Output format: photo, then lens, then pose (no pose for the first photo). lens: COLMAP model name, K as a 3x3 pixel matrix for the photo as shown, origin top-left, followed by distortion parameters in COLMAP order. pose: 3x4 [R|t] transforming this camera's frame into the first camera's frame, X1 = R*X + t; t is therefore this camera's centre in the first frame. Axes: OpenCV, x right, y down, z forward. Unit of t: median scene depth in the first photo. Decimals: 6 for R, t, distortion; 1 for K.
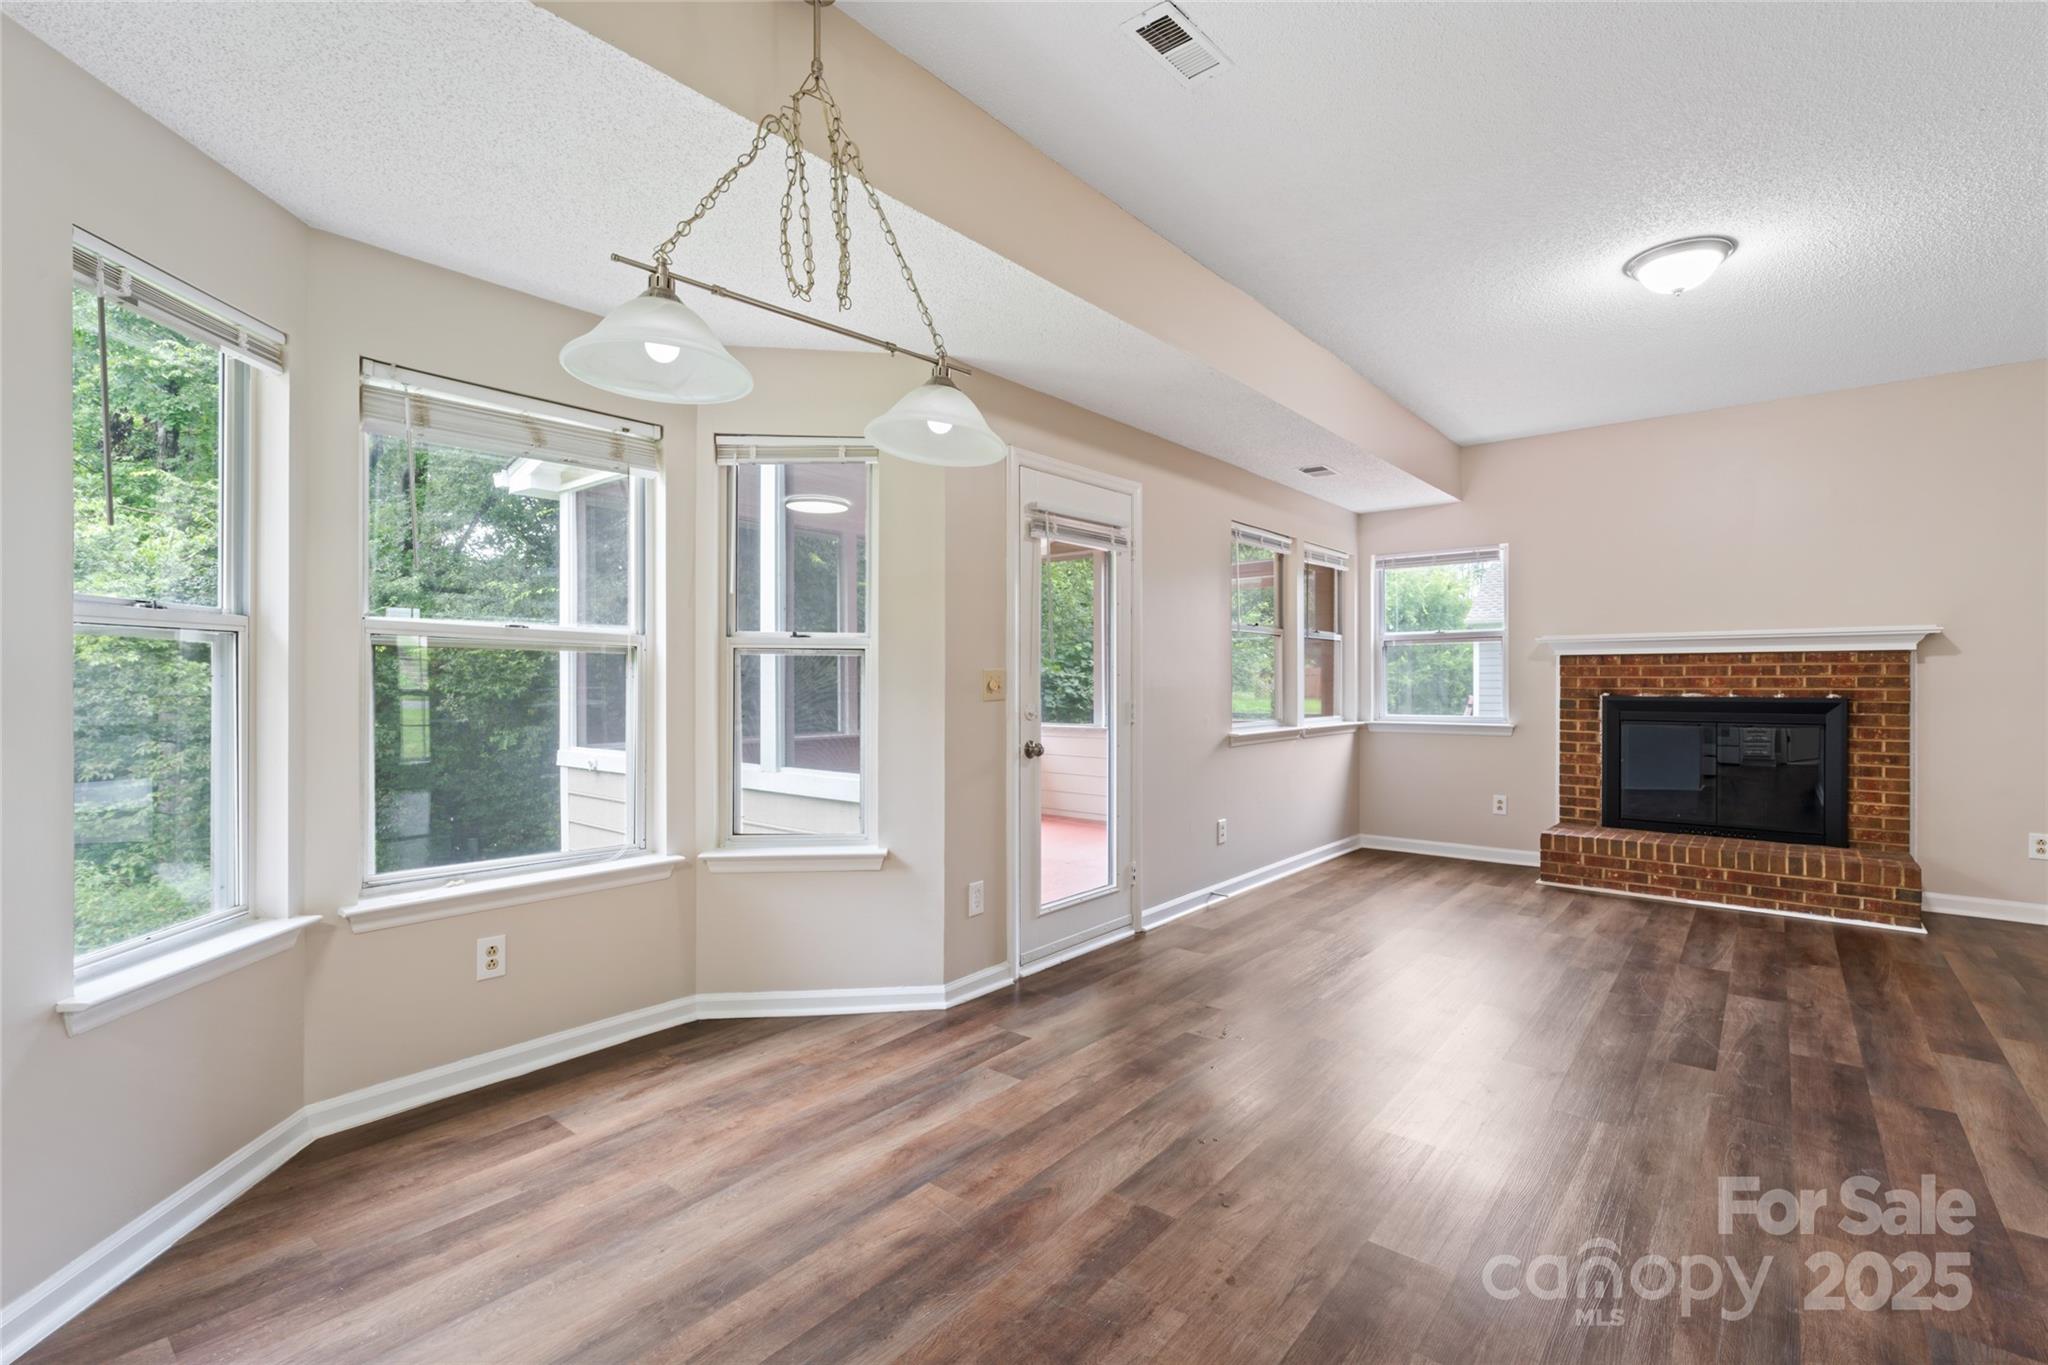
lens RADIAL K [[920.5, 0, 1023.5], [0, 920.5, 683.0], [0, 0, 1]] dist [-0.001275, 0.000046]
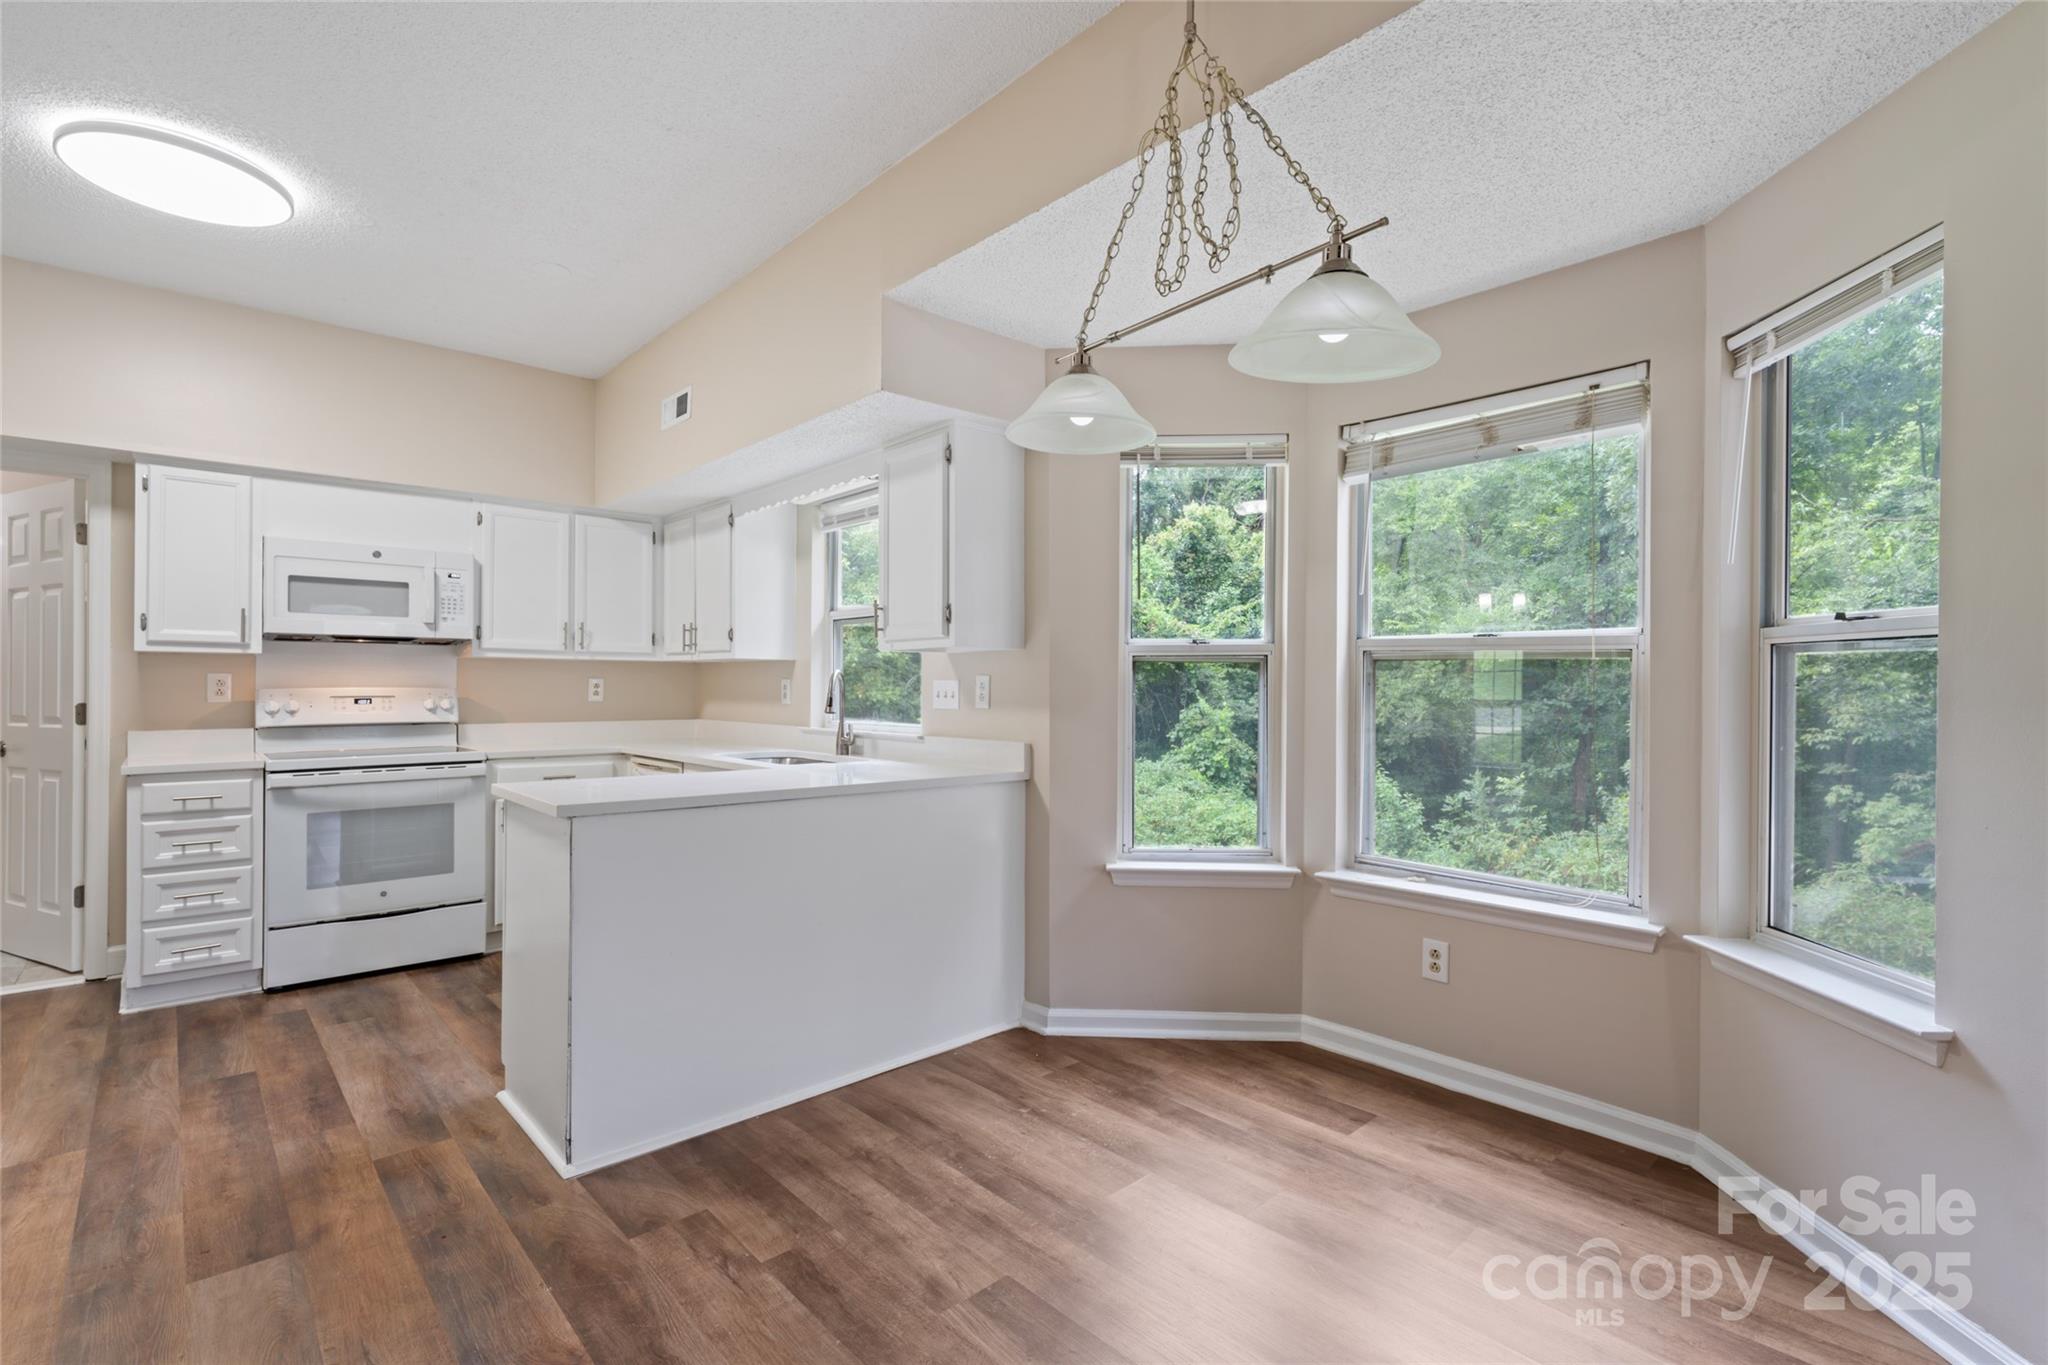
lens RADIAL K [[920.5, 0, 1019.7], [0, 920.5, 682.4], [0, 0, 1]] dist [-0.001275, 0.000046]
pose [[-0.138606, -0.005651, -0.990331, 0.318549], [-0.009288, 0.999947, -0.004406, -0.002177], [0.990304, 0.008587, -0.138651, 0.429045]]
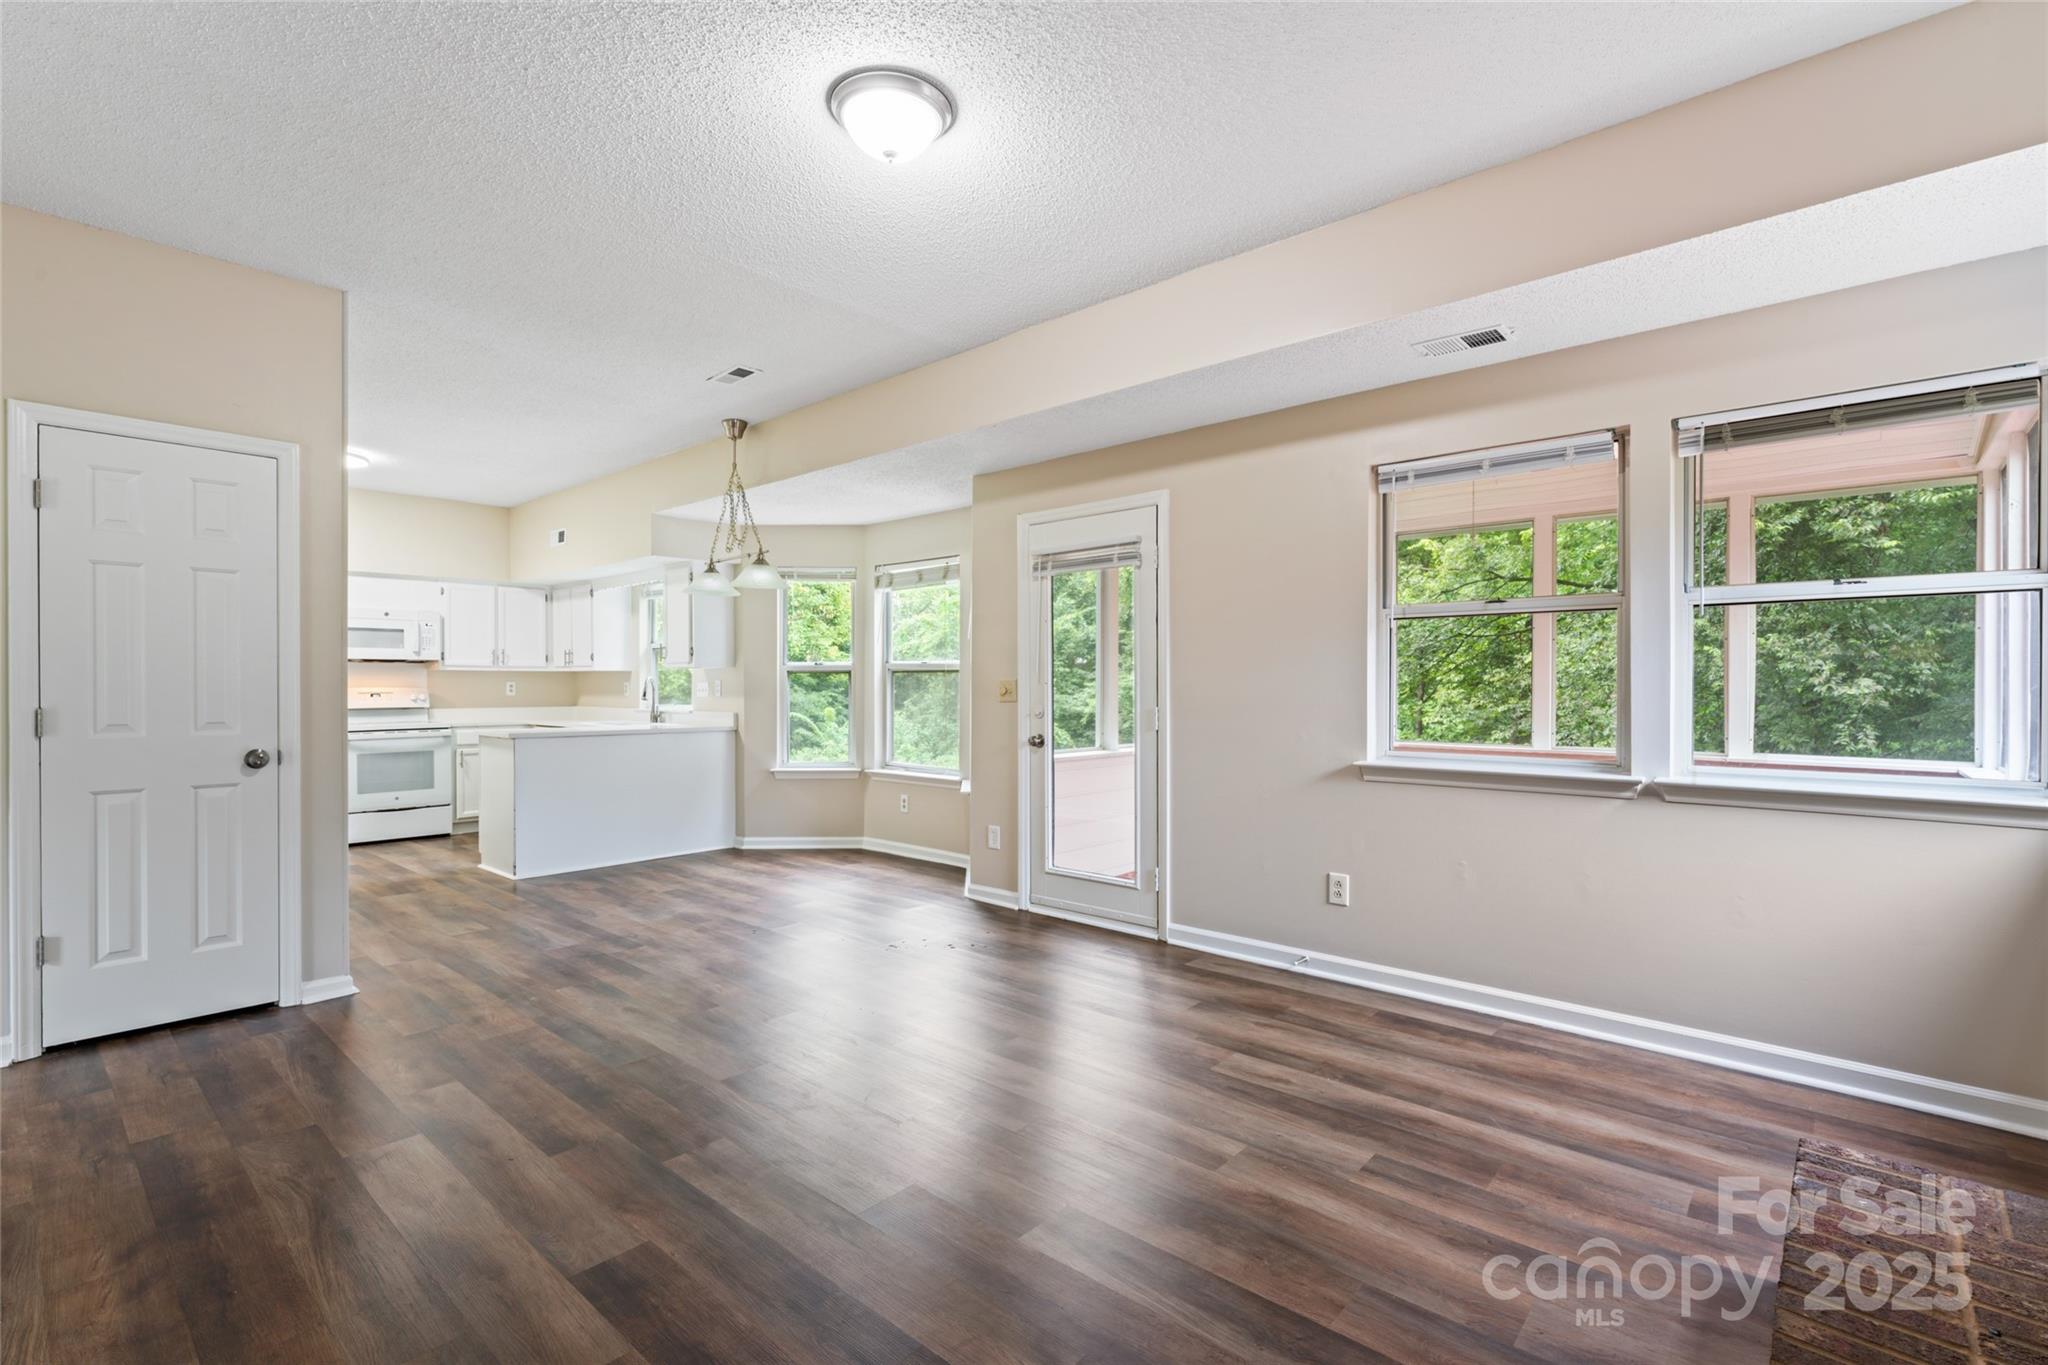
lens RADIAL K [[920.5, 0, 1025.3], [0, 920.5, 693.0], [0, 0, 1]] dist [-0.001275, 0.000046]
pose [[-0.036762, 0.009758, -0.999276, 1.117290], [-0.004229, 0.999942, 0.009920, -0.006862], [0.999315, 0.004591, -0.036719, 0.879855]]
